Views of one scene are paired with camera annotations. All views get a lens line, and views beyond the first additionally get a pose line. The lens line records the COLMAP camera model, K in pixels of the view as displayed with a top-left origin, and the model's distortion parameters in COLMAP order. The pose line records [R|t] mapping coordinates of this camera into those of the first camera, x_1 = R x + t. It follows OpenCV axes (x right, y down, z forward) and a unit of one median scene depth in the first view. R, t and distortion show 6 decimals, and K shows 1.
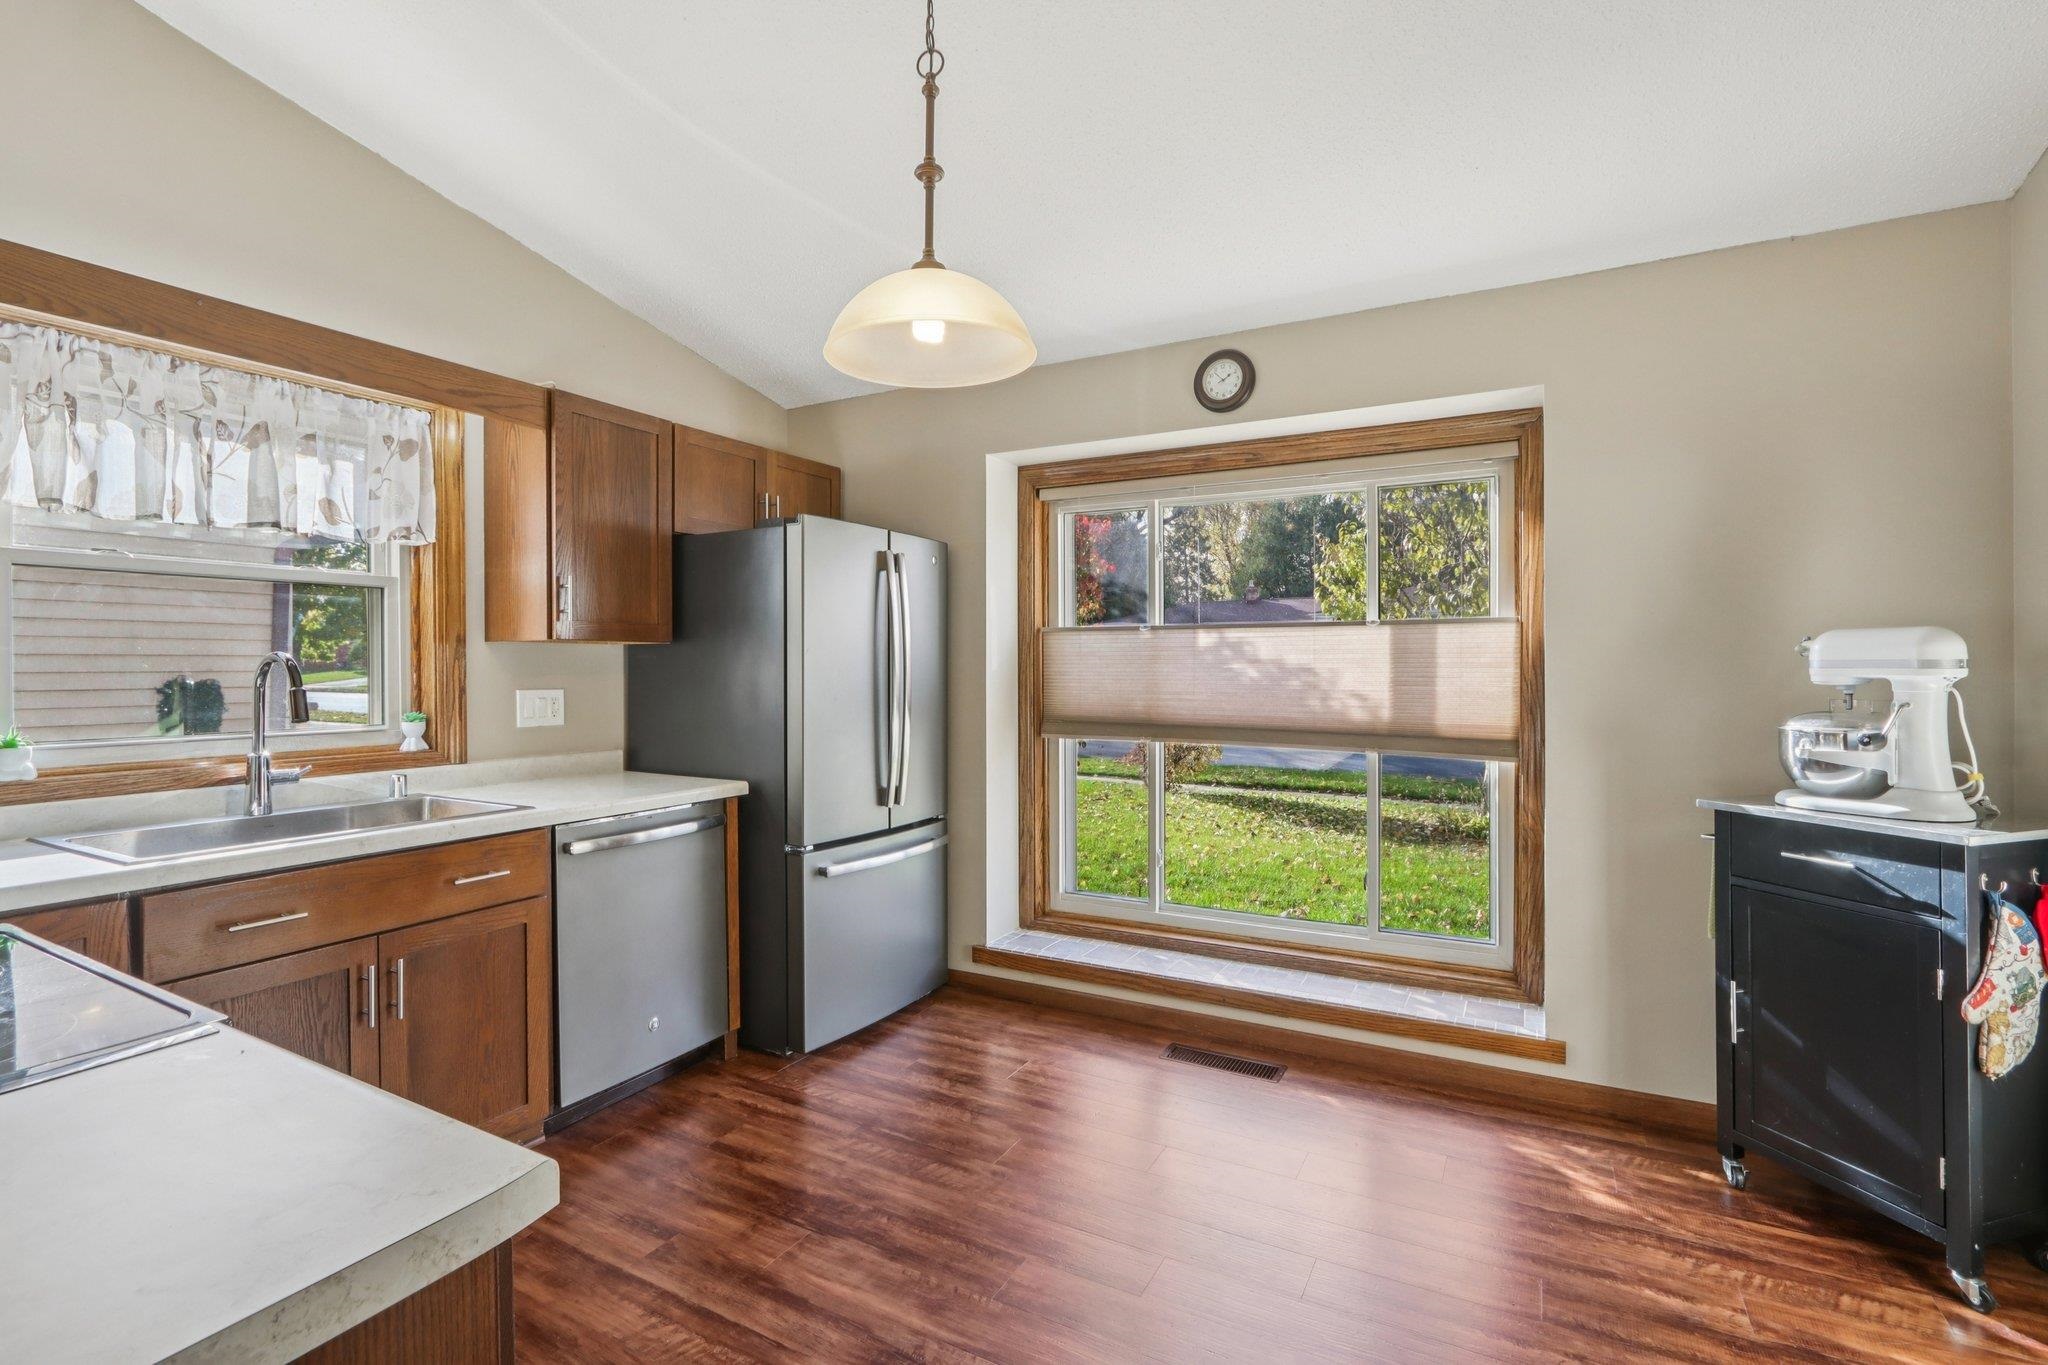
lens RADIAL K [[980.5, 0, 1044.3], [0, 980.5, 661.2], [0, 0, 1]] dist [-0.013868, 0.002638]
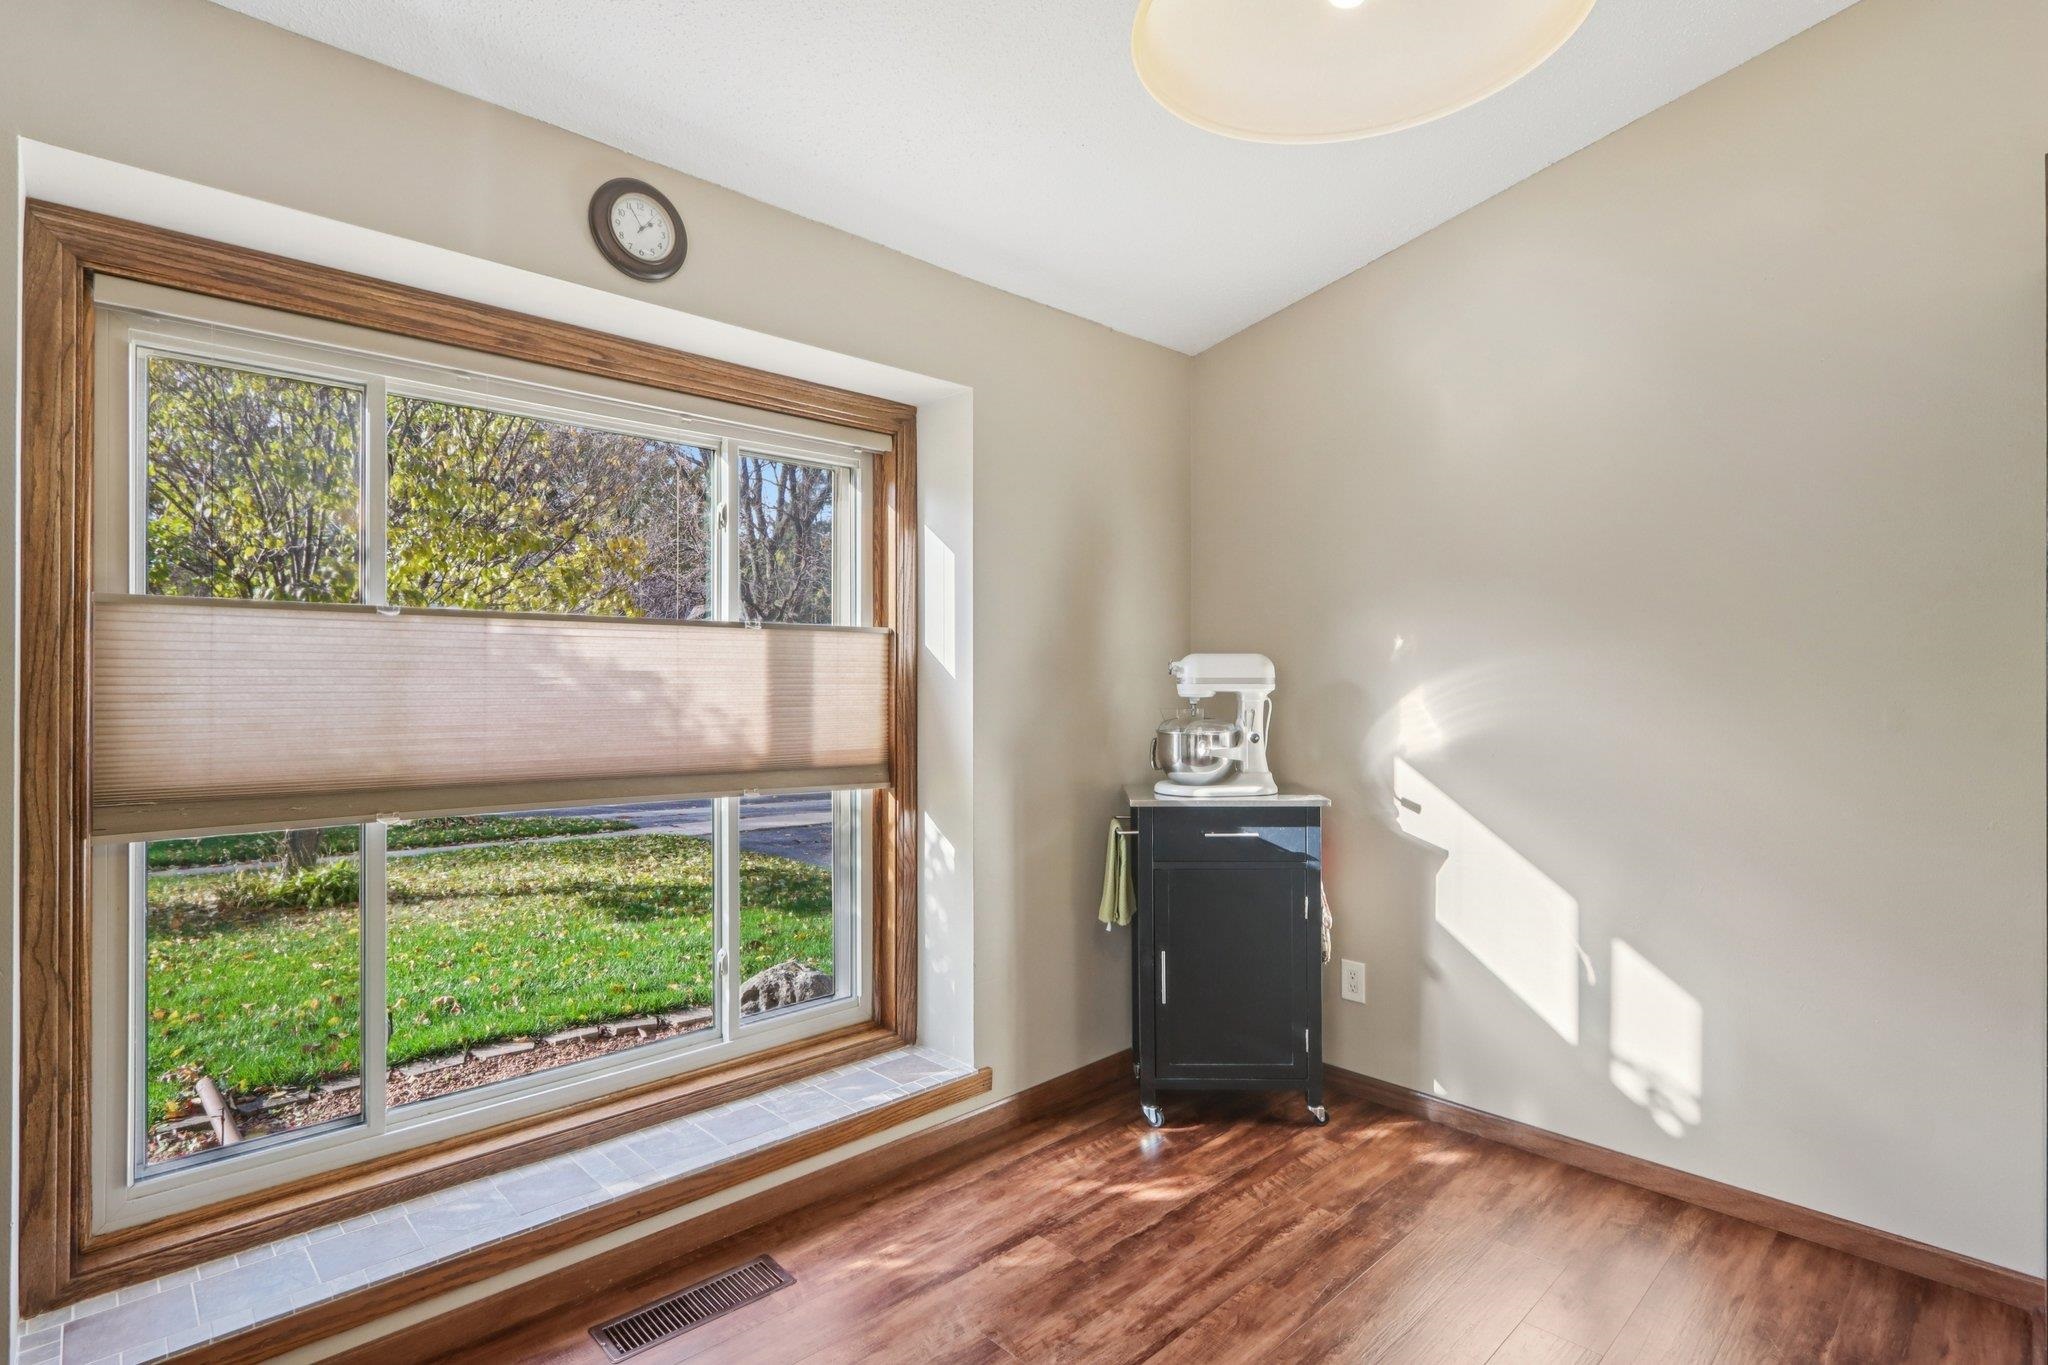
lens RADIAL K [[980.5, 0, 1028.7], [0, 980.5, 683.4], [0, 0, 1]] dist [-0.013868, 0.002638]
pose [[0.311926, -0.001588, 0.950105, -0.346264], [-0.005298, 0.999980, 0.003411, 0.002538], [-0.950092, -0.006097, 0.311912, 0.590542]]
